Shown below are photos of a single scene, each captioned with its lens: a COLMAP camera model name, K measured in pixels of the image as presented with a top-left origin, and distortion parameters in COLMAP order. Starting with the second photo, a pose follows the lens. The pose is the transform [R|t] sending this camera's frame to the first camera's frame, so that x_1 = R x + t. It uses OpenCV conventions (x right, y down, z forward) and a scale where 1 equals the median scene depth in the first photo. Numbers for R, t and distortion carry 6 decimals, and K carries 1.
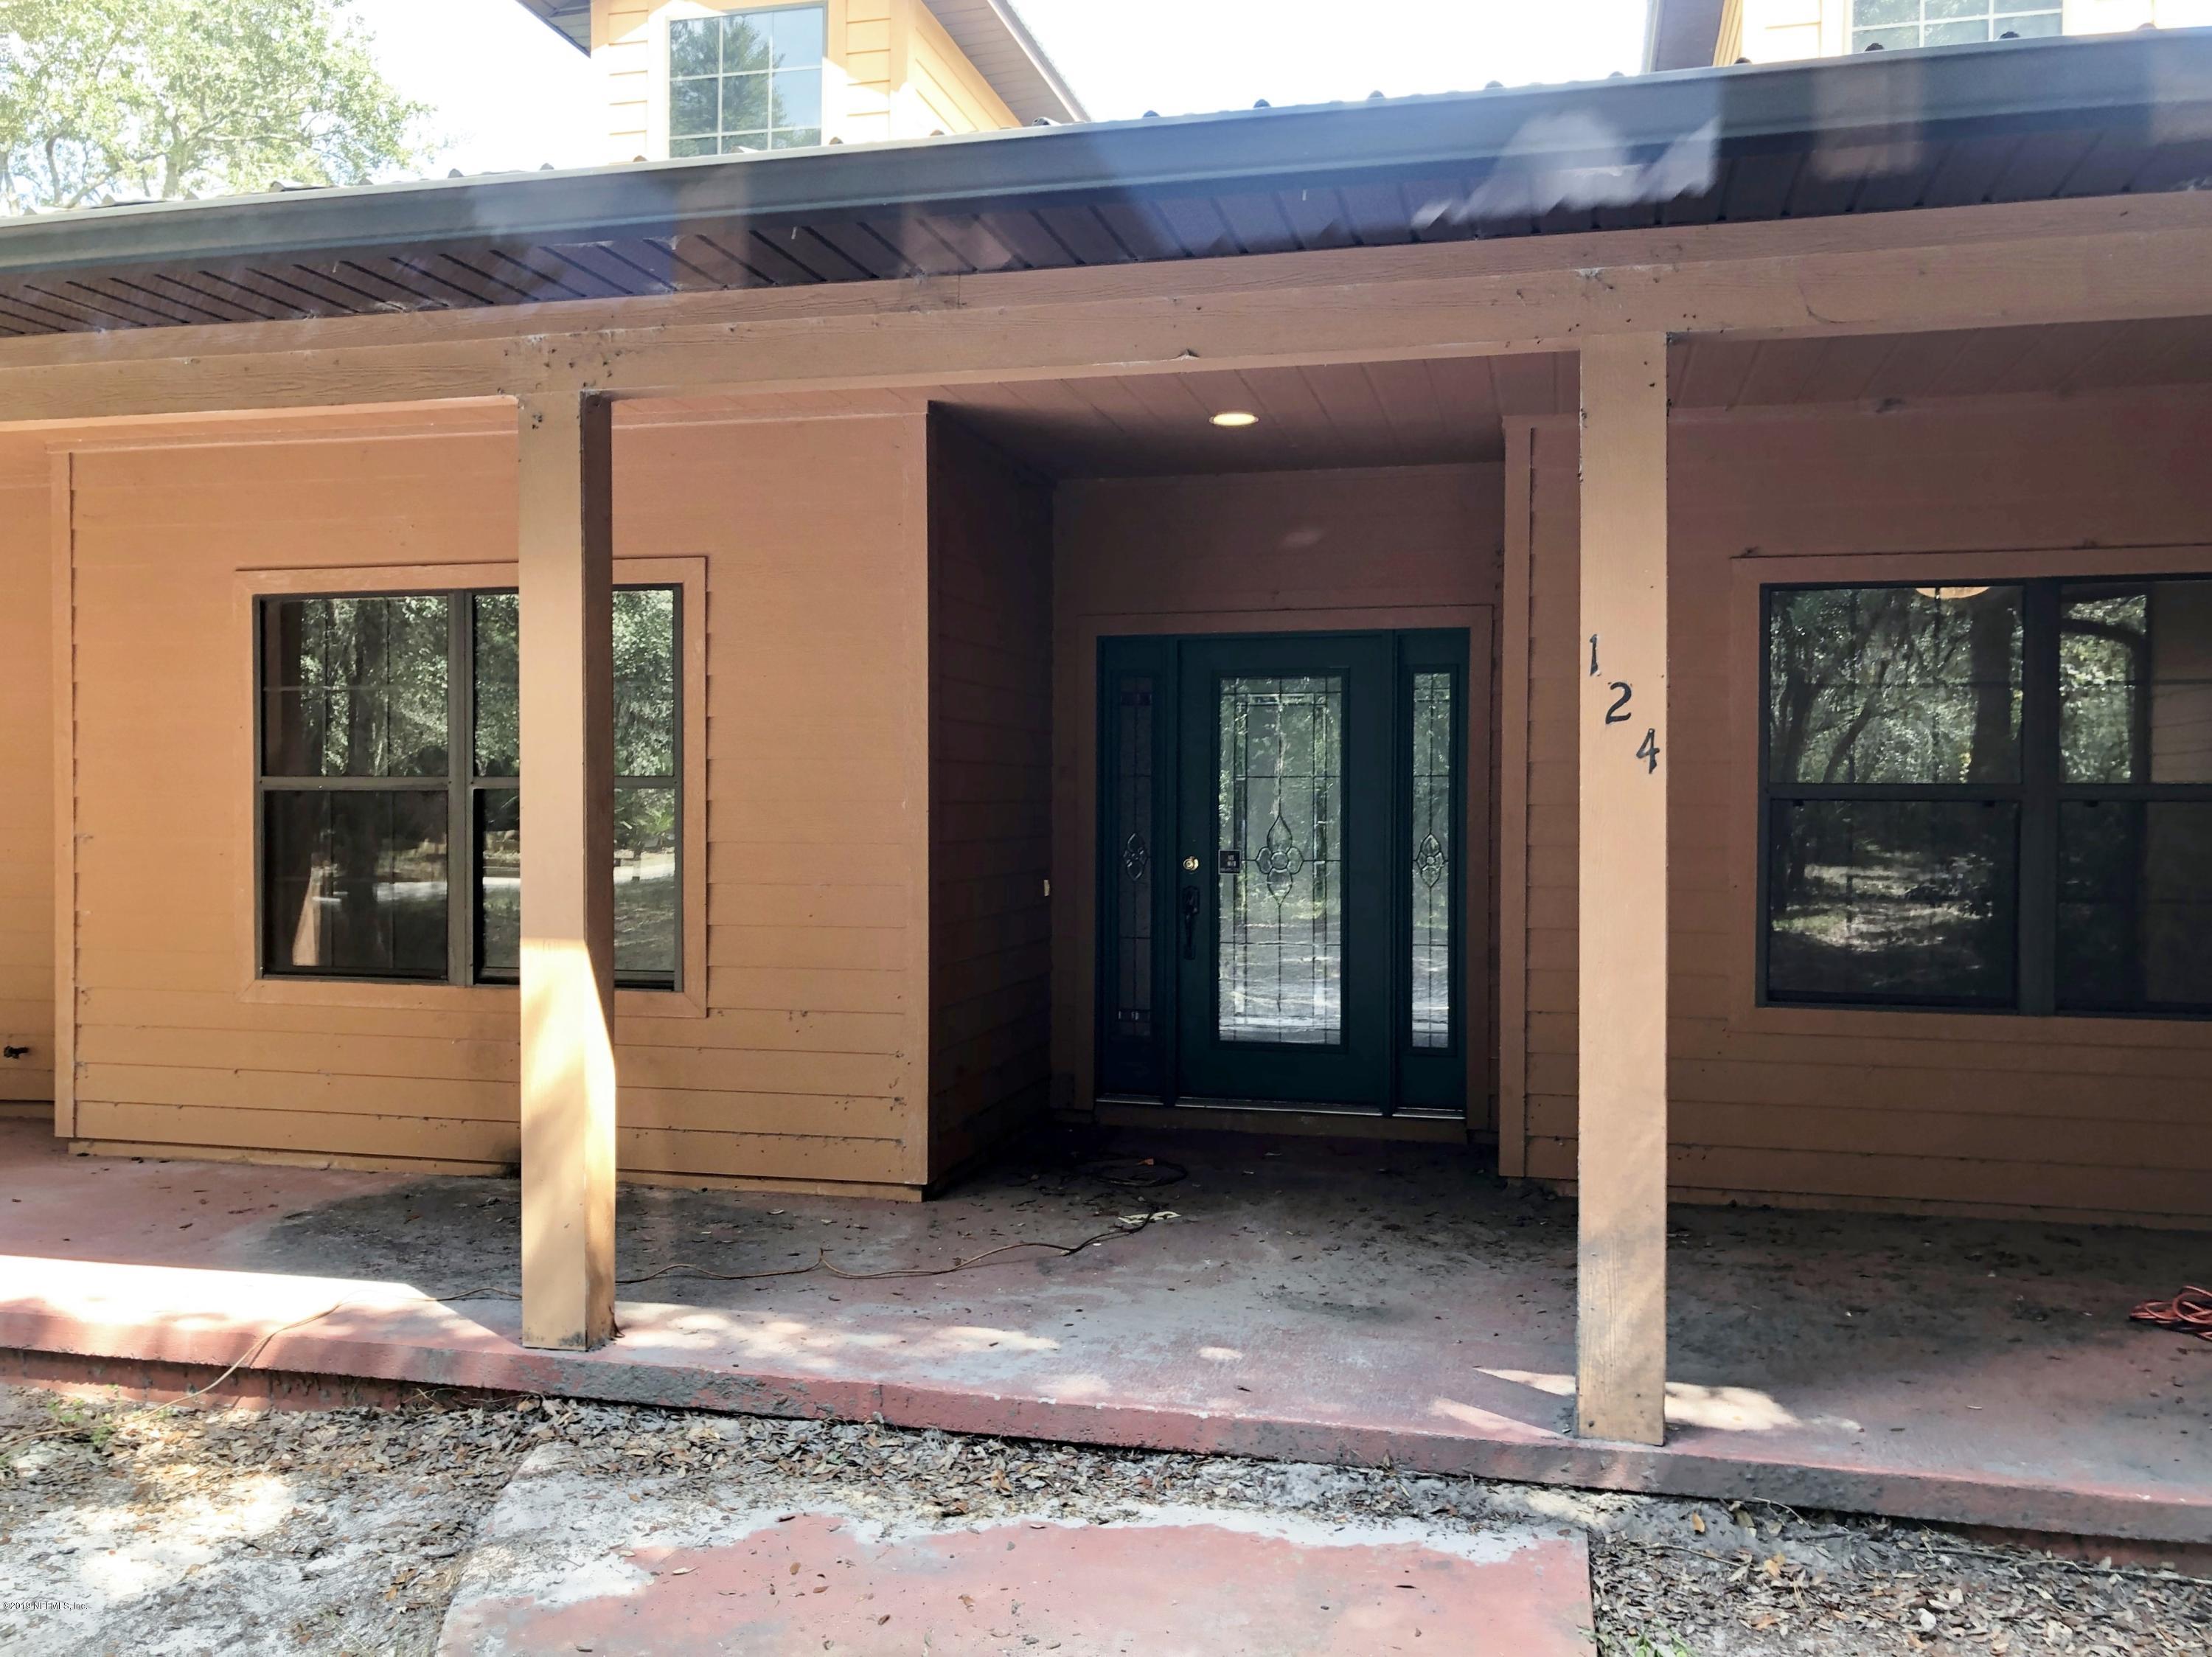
lens RADIAL K [[1843.3, 0, 1106.0], [0, 1843.3, 828.5], [0, 0, 1]] dist [0.050458, -0.011122]
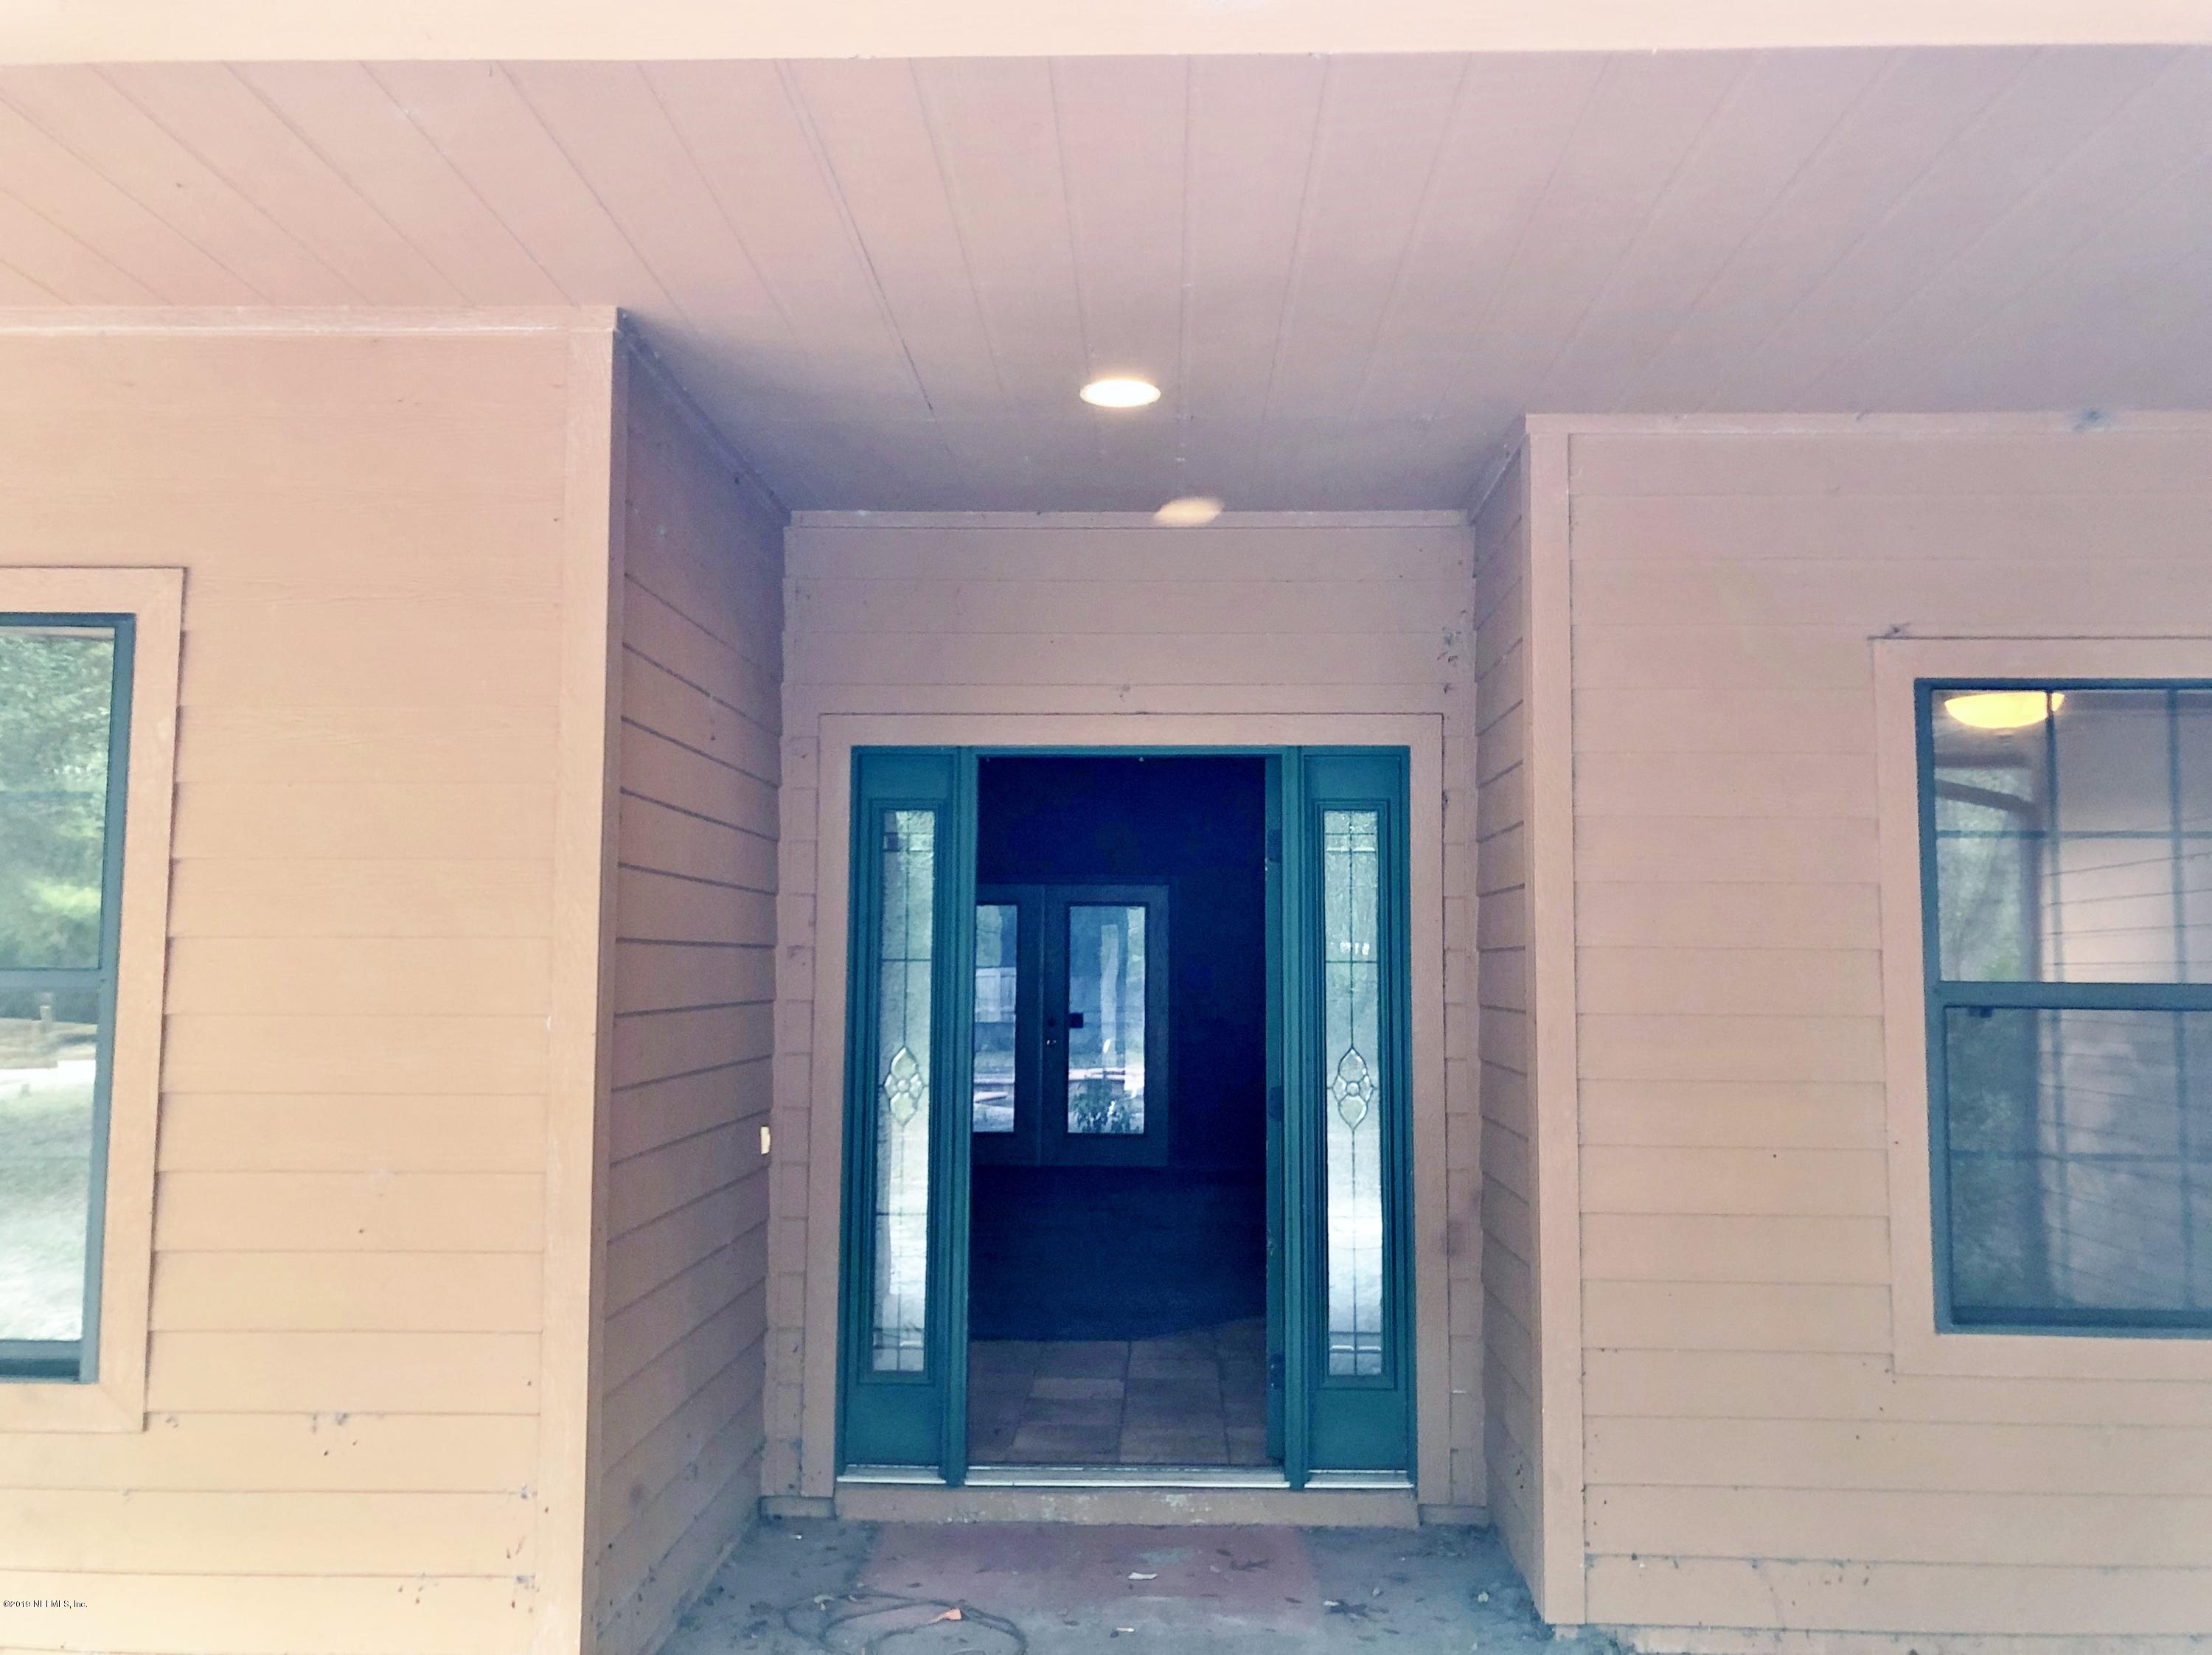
lens RADIAL K [[1843.0, 0, 1106.0], [0, 1843.0, 827.5], [0, 0, 1]] dist [0.050458, -0.011122]
pose [[0.975994, 0.016840, 0.217145, -0.059597], [0.003277, 0.995758, -0.091954, -0.016338], [-0.217772, 0.090458, 0.971799, 0.360773]]
